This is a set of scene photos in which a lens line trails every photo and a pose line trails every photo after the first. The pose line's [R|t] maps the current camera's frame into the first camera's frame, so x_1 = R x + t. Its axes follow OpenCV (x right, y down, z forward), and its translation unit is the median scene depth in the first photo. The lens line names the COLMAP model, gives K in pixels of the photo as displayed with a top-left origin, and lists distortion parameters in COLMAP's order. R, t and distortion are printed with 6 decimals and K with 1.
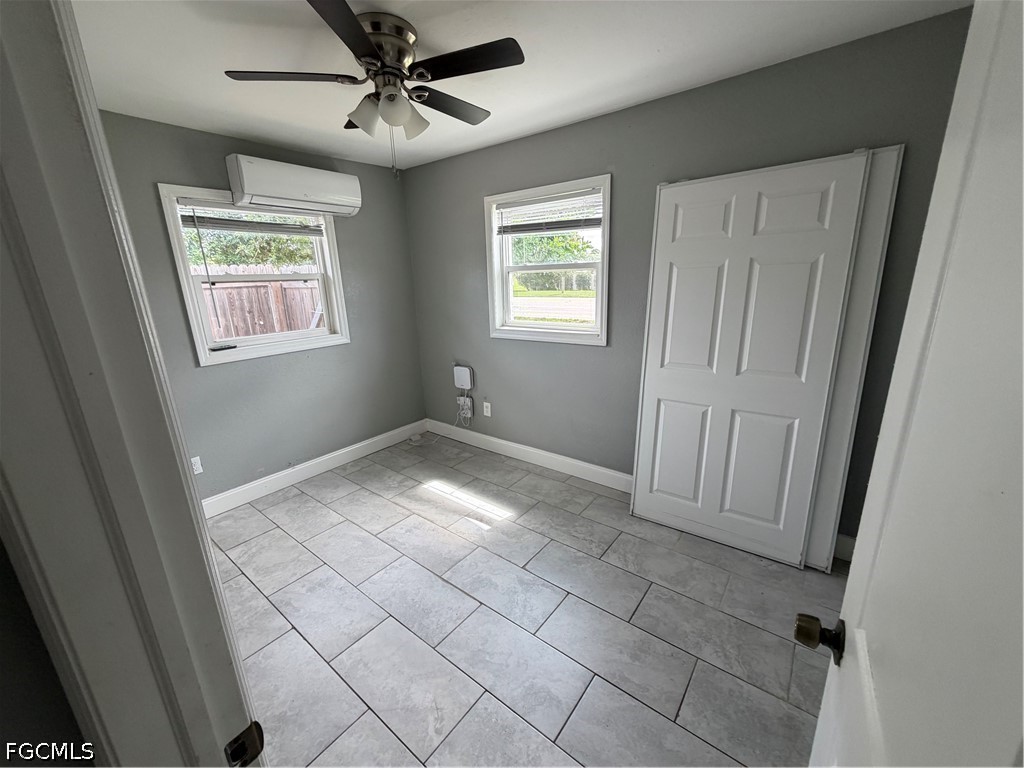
lens RADIAL K [[405.0, 0, 513.8], [0, 405.0, 387.4], [0, 0, 1]] dist [-0.000901, -0.000354]
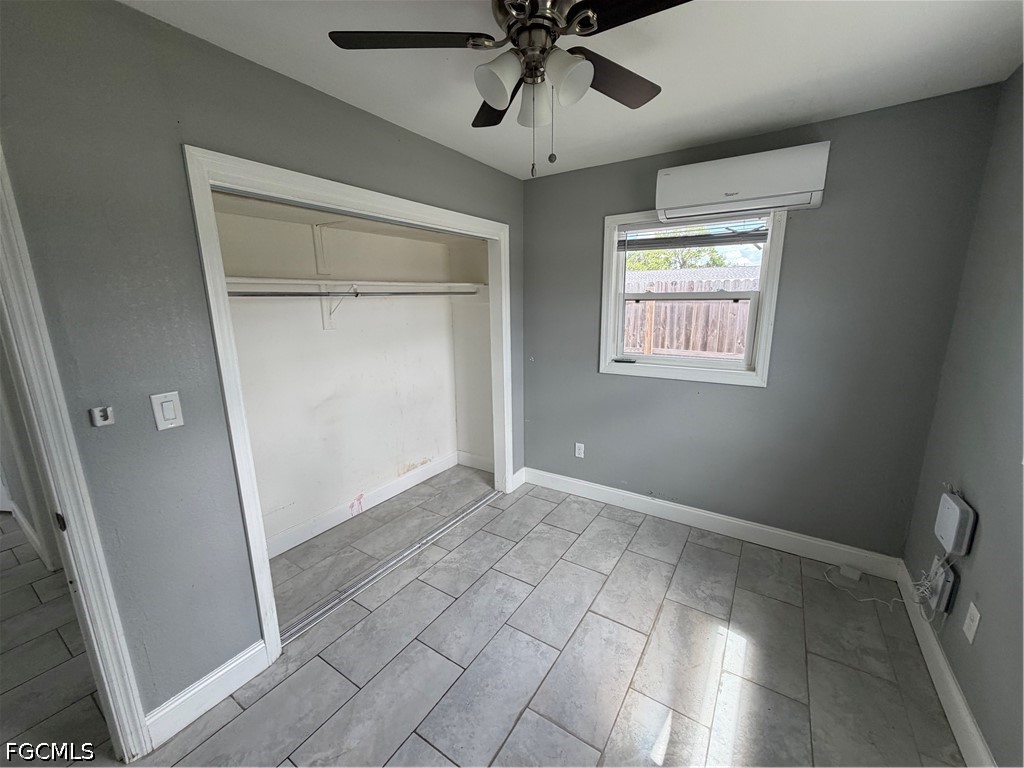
lens RADIAL K [[405.0, 0, 513.8], [0, 405.0, 387.4], [0, 0, 1]] dist [-0.000901, -0.000354]
pose [[0.092349, 0.240886, -0.966150, 0.301295], [-0.259201, 0.942660, 0.210254, -0.178472], [0.961398, 0.231010, 0.149491, 0.570586]]
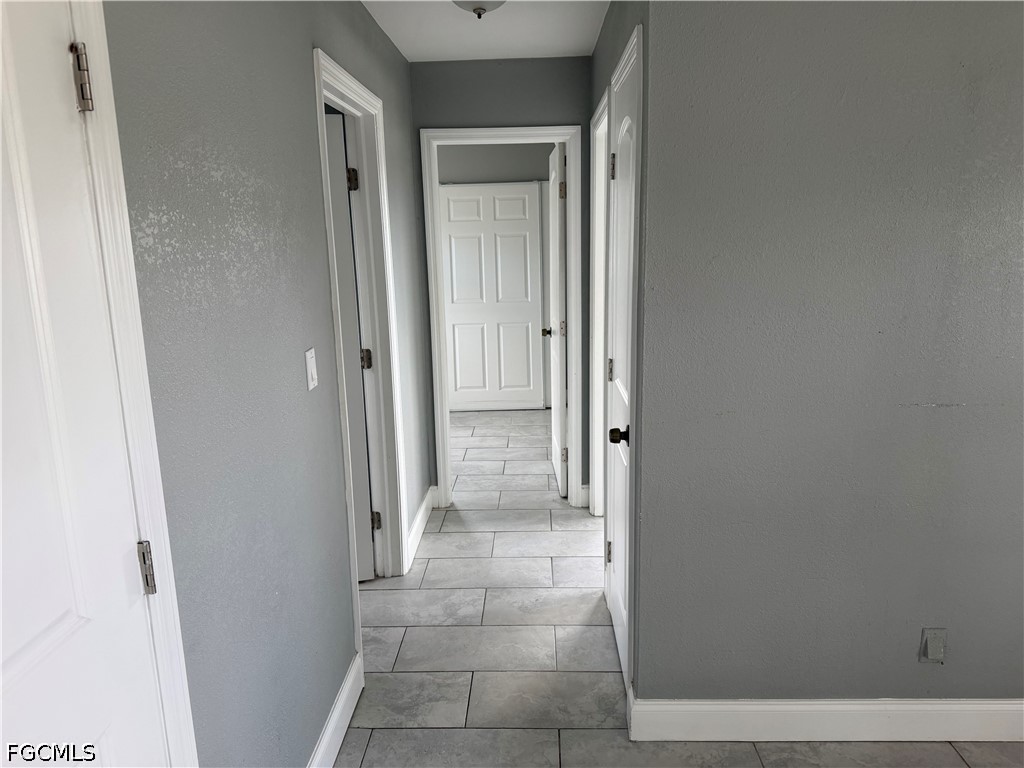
lens RADIAL K [[724.4, 0, 512.0], [0, 724.4, 384.0], [0, 0, 1]] dist [0.000306, -0.000002]
pose [[0.809321, -0.105194, 0.577870, -0.906098], [0.151588, 0.987910, -0.032467, 0.318946], [-0.567468, 0.113875, 0.815483, -1.119025]]
